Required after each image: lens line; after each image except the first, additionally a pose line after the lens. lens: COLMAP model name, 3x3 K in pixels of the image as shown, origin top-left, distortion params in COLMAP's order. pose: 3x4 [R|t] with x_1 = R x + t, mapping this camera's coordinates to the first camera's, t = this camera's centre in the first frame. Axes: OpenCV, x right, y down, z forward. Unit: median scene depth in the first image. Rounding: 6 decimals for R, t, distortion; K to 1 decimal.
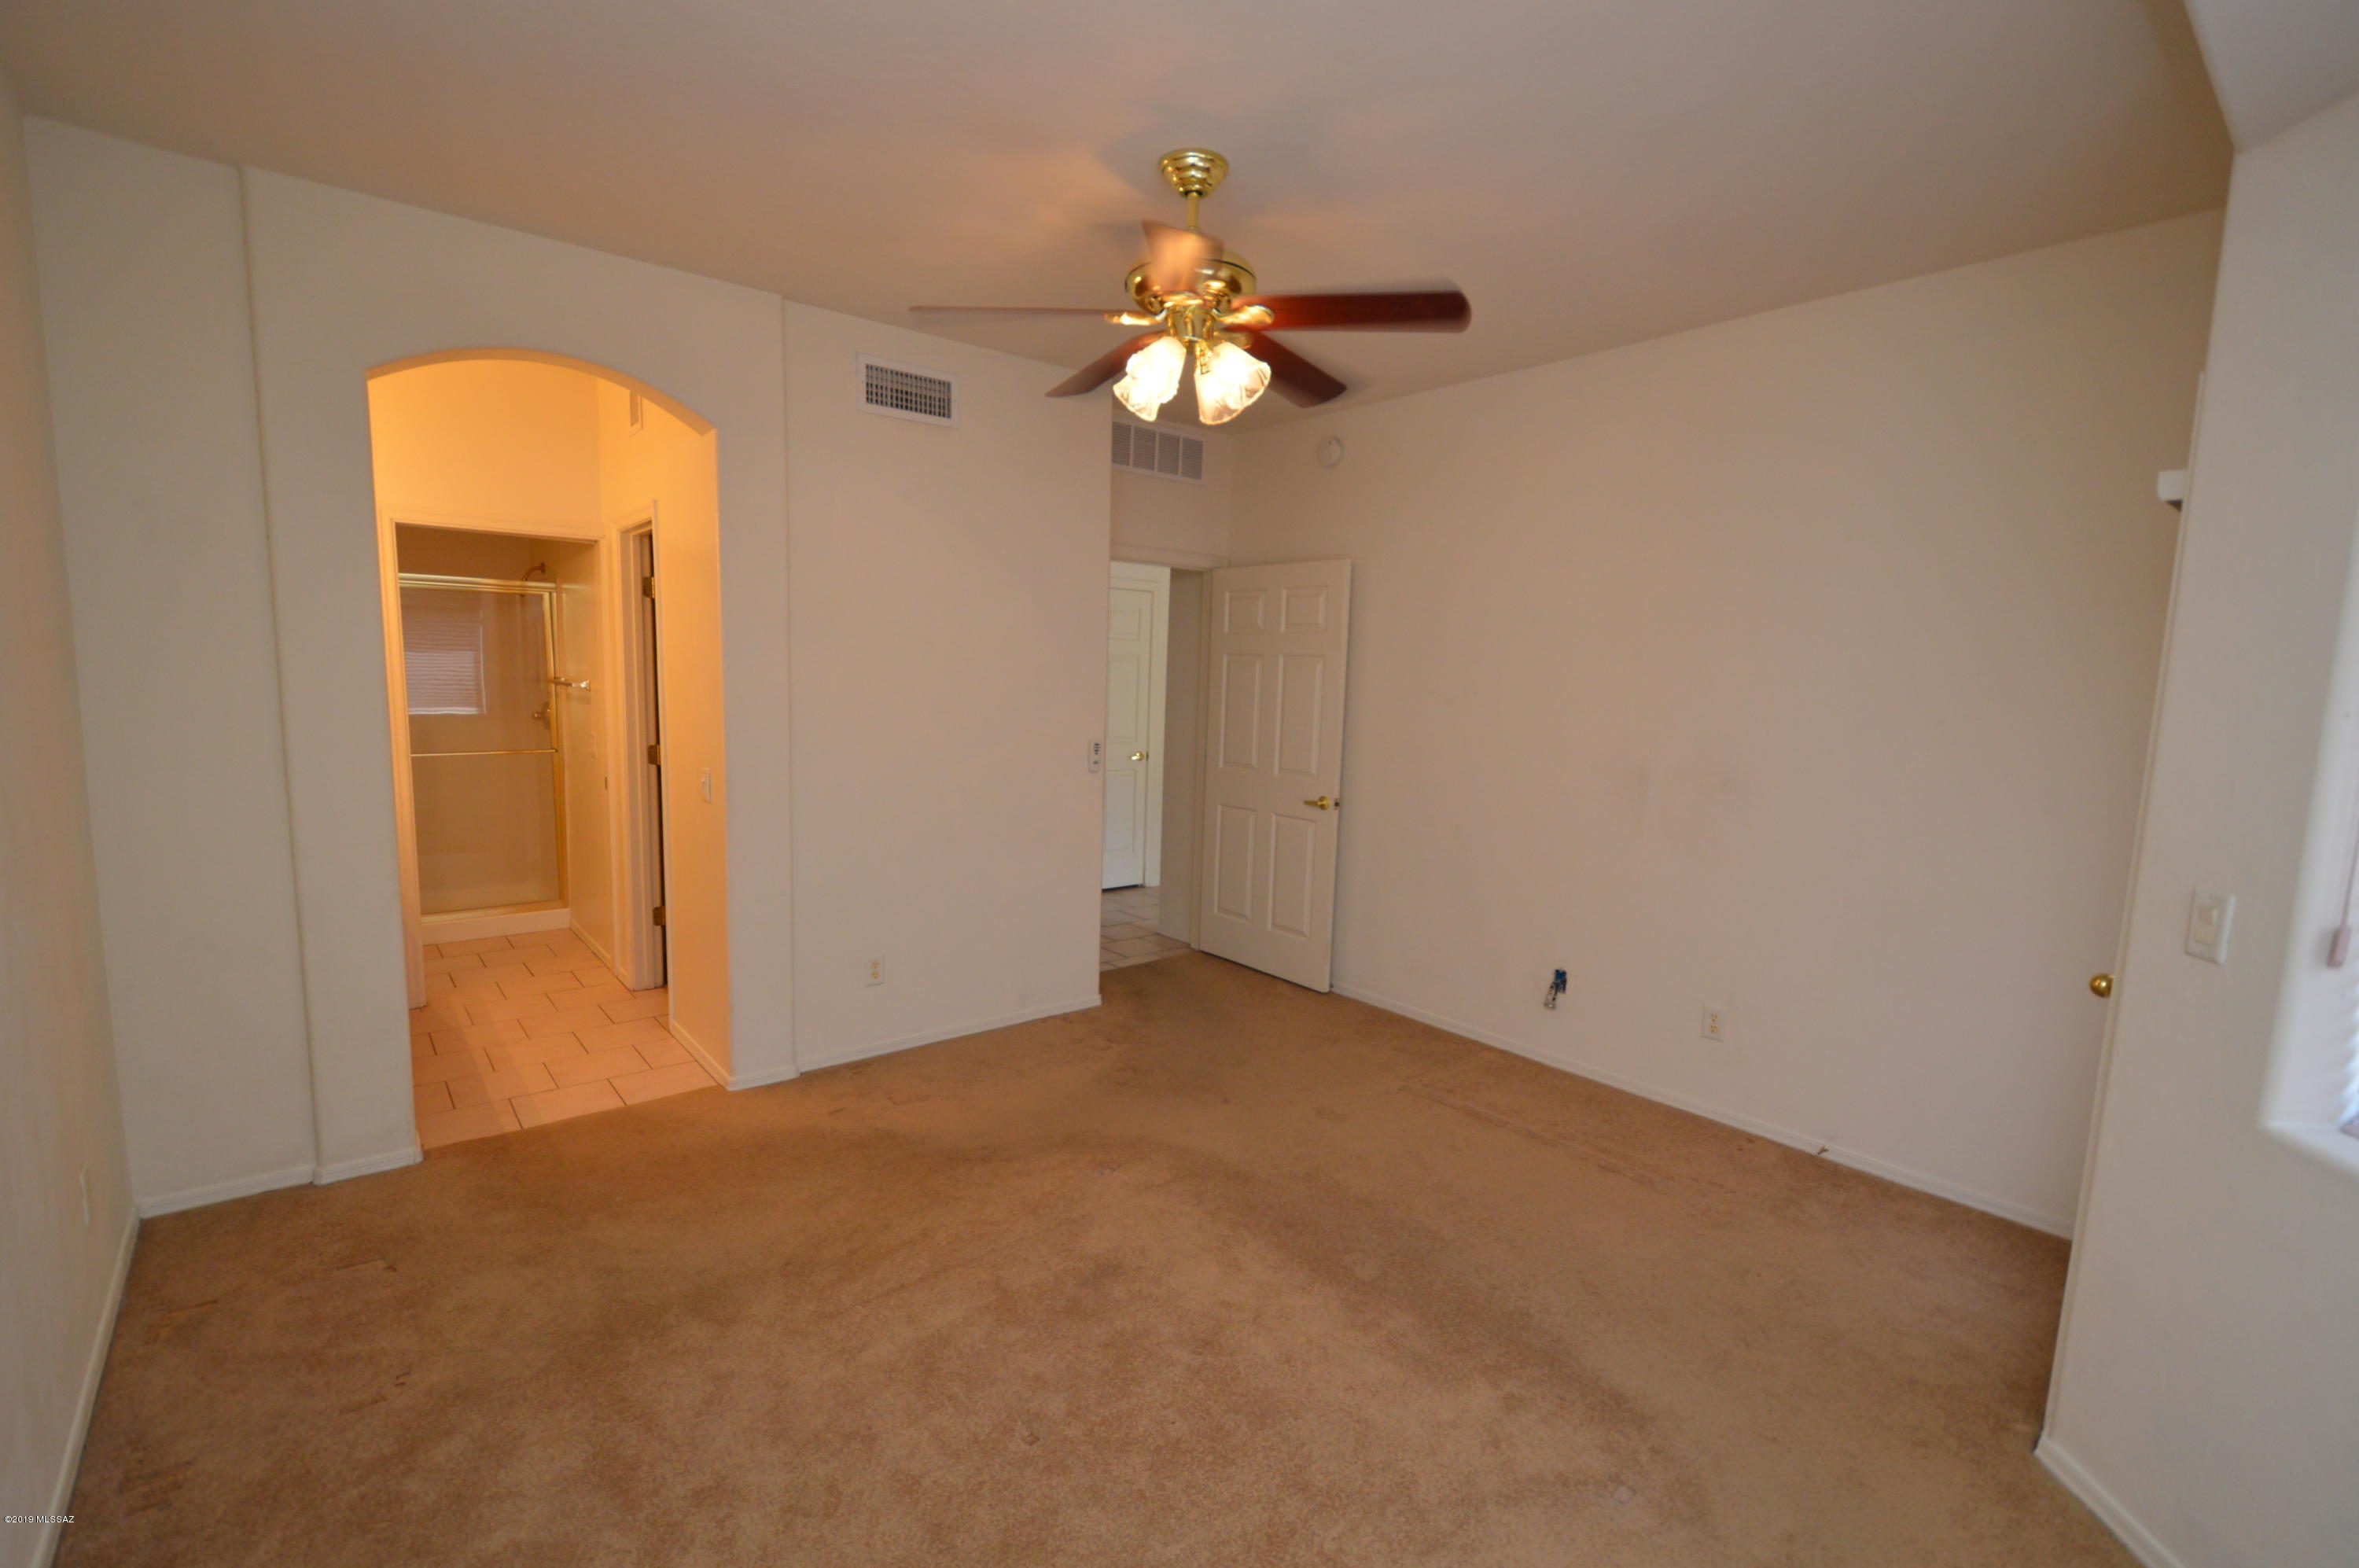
lens RADIAL K [[1035.0, 0, 1175.9], [0, 1035.0, 796.1], [0, 0, 1]] dist [0.000634, -0.000058]
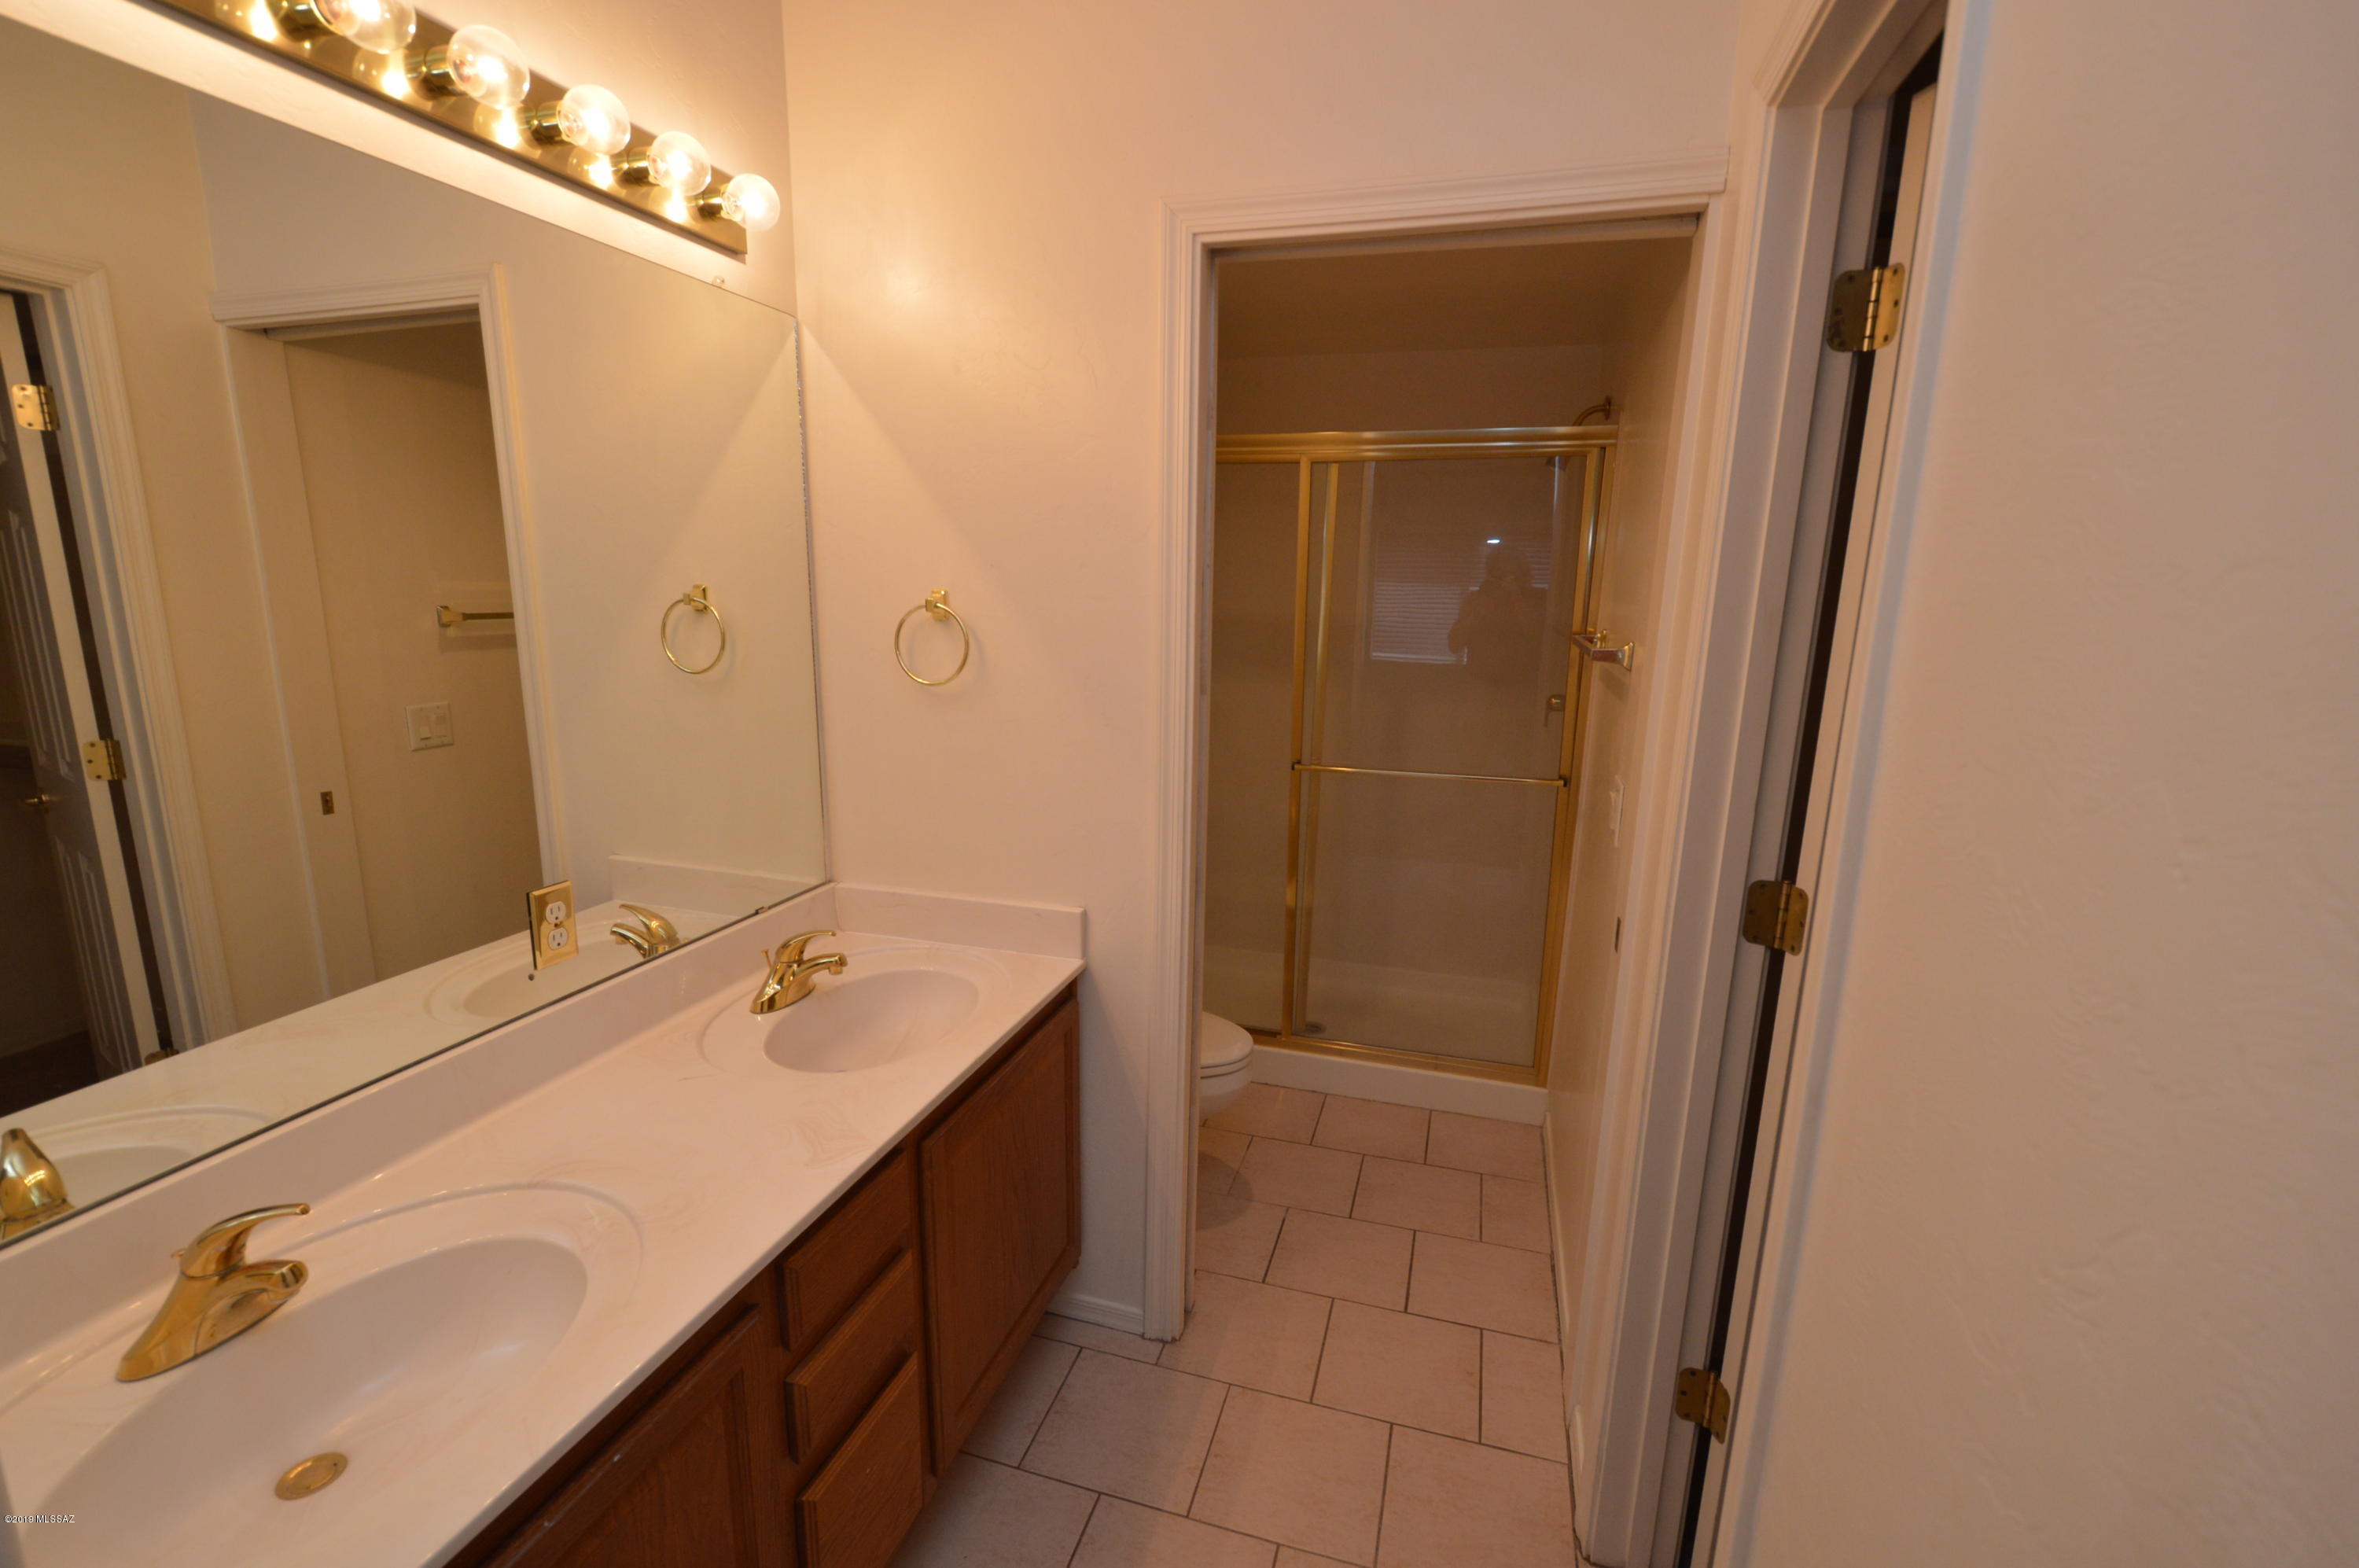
lens RADIAL K [[1035.0, 0, 1175.9], [0, 1035.0, 796.1], [0, 0, 1]] dist [0.000634, -0.000058]
pose [[0.541116, 0.162834, -0.825032, -0.333255], [-0.102915, 0.986523, 0.127208, -0.083848], [0.834627, 0.016074, 0.550582, 0.649233]]
